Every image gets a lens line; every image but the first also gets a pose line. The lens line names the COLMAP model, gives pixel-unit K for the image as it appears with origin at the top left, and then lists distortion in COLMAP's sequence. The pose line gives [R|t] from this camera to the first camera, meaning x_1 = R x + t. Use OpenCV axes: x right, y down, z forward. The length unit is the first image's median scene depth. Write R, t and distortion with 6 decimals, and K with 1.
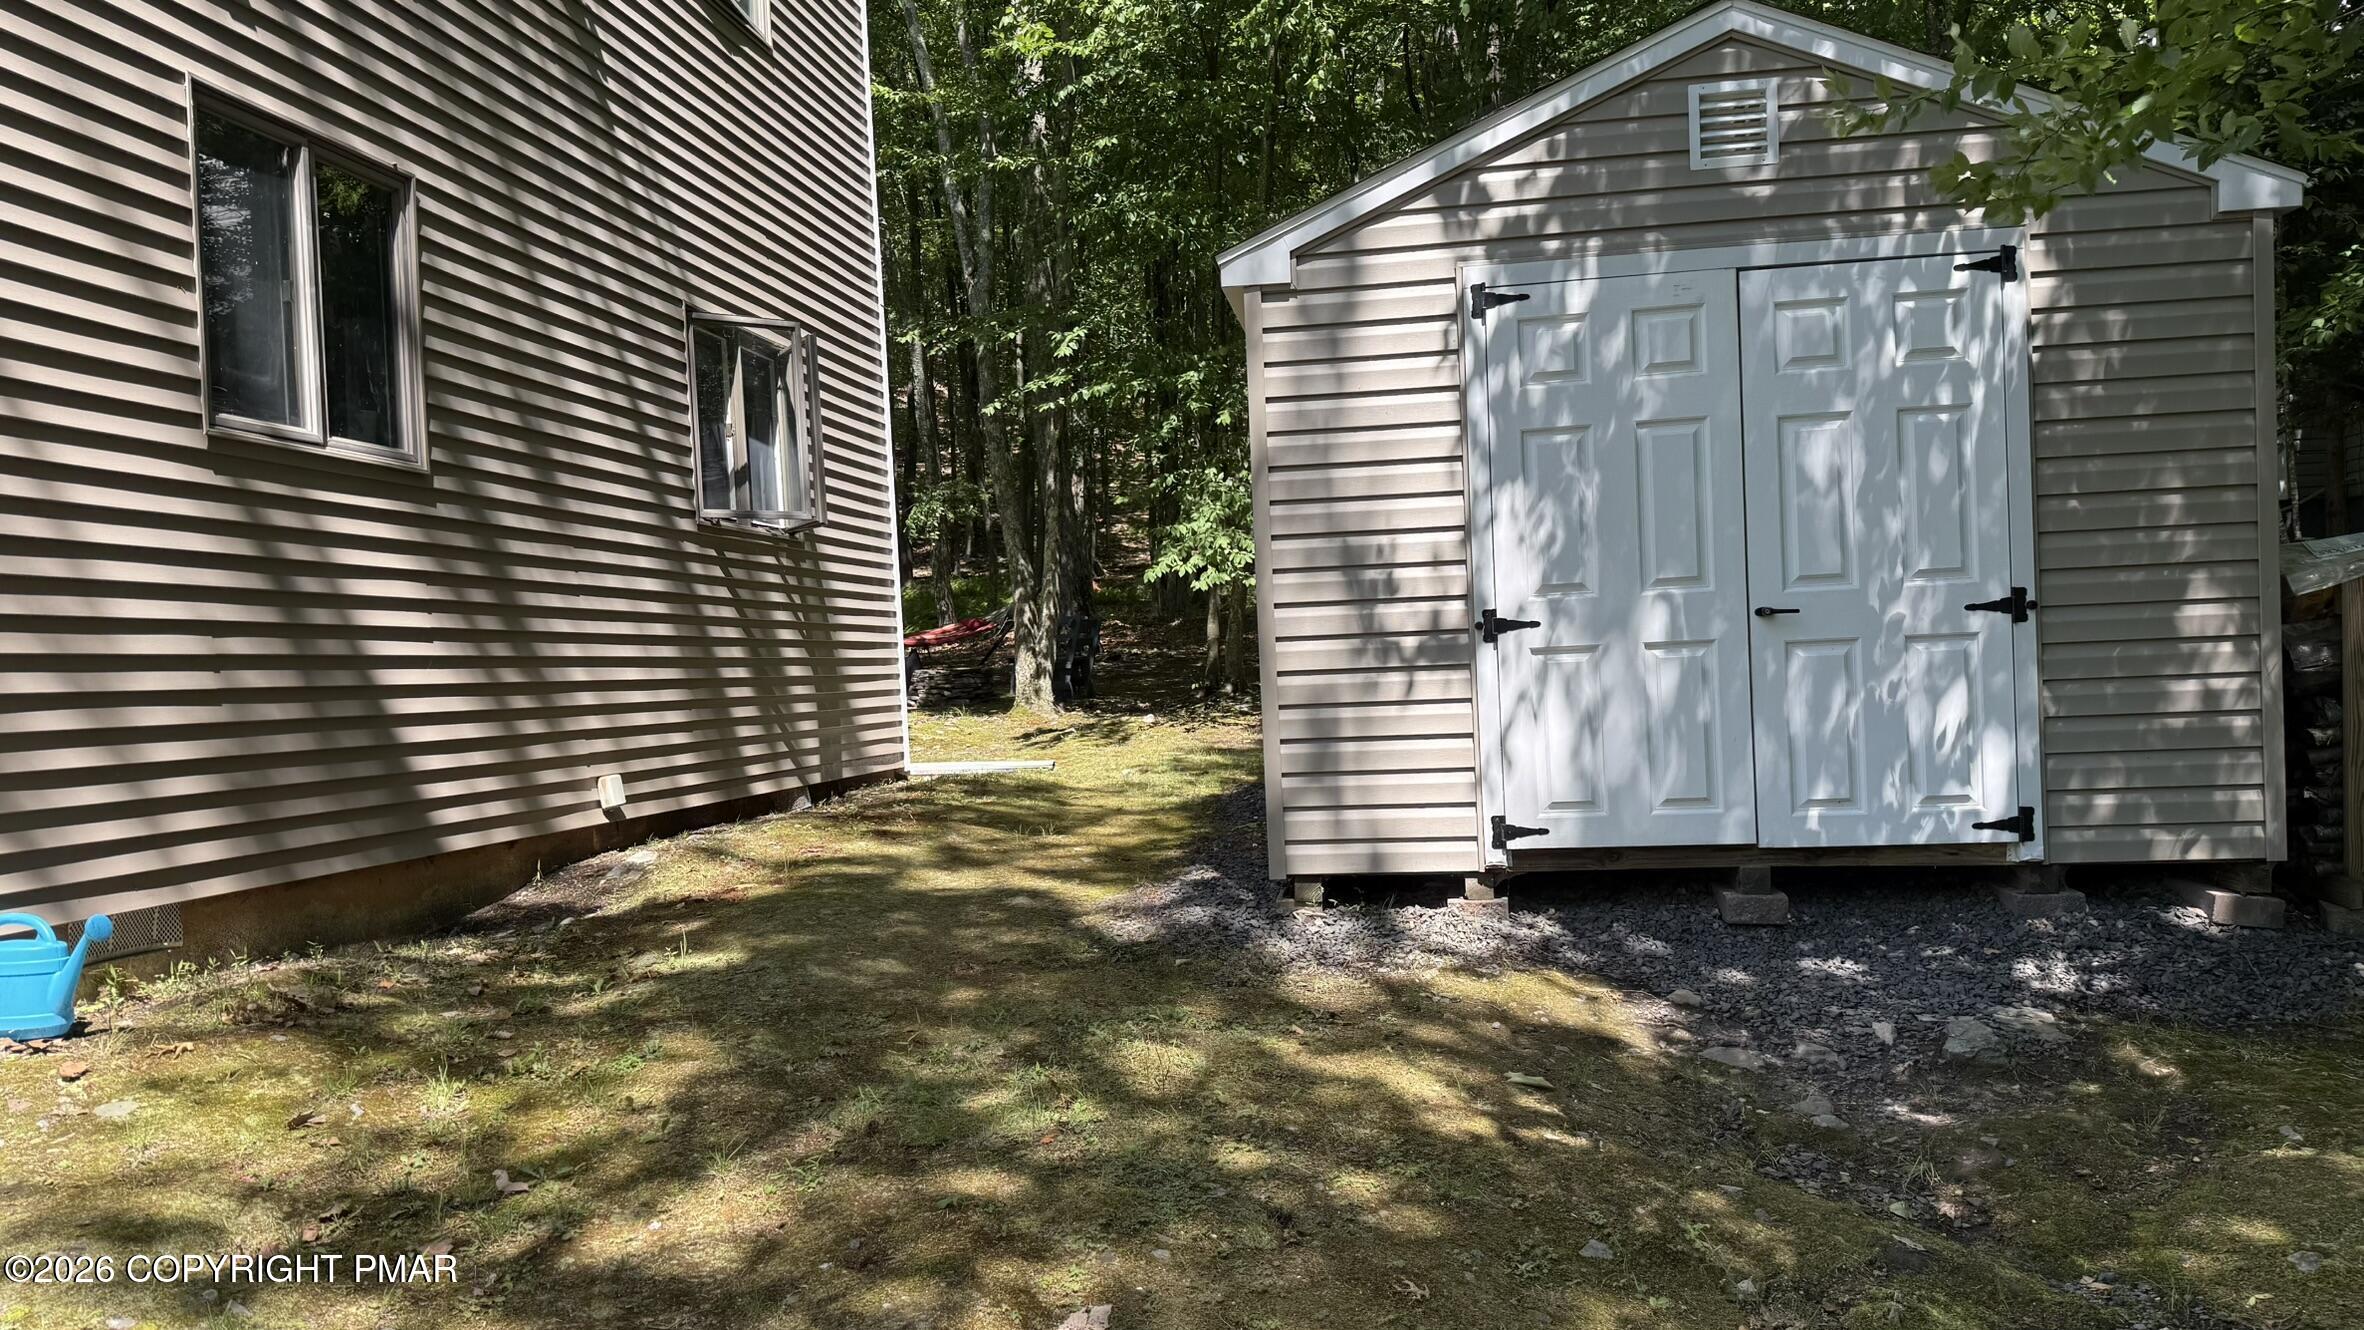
lens RADIAL K [[1519.1, 0, 1182.0], [0, 1519.1, 665.0], [0, 0, 1]] dist [0.003291, 0.000446]
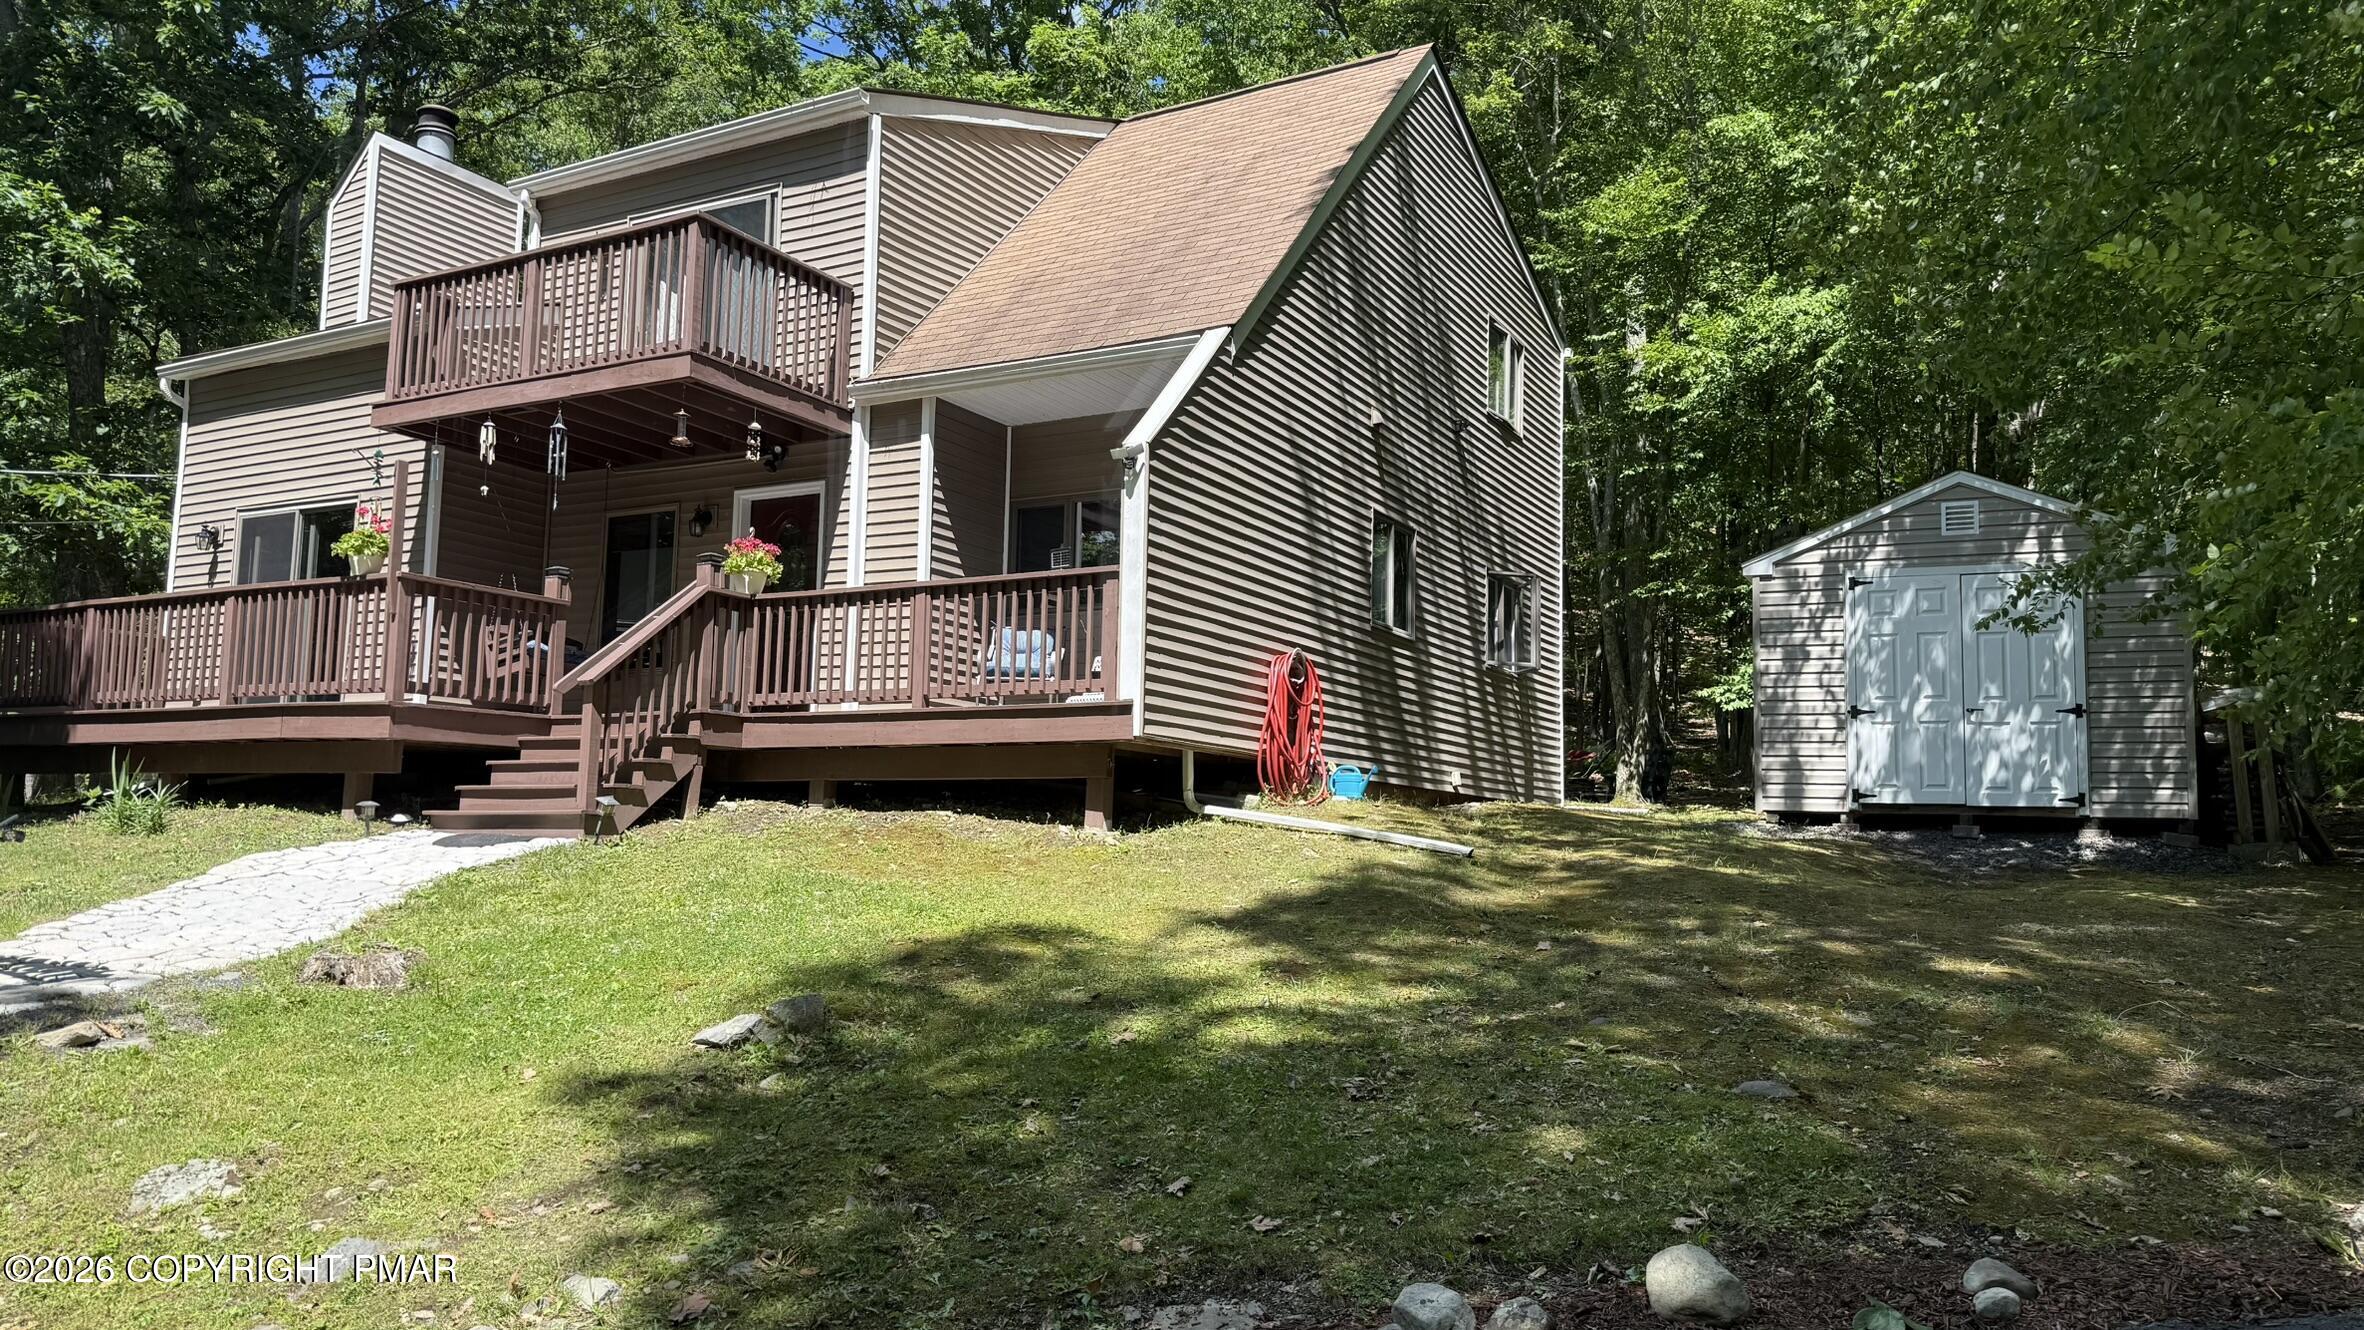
lens RADIAL K [[1519.1, 0, 1182.0], [0, 1519.1, 665.0], [0, 0, 1]] dist [0.003291, 0.000446]
pose [[0.936708, 0.036969, -0.348155, 0.037263], [-0.078760, 0.991172, -0.106655, 0.246230], [0.341139, 0.127325, 0.931350, -1.682560]]
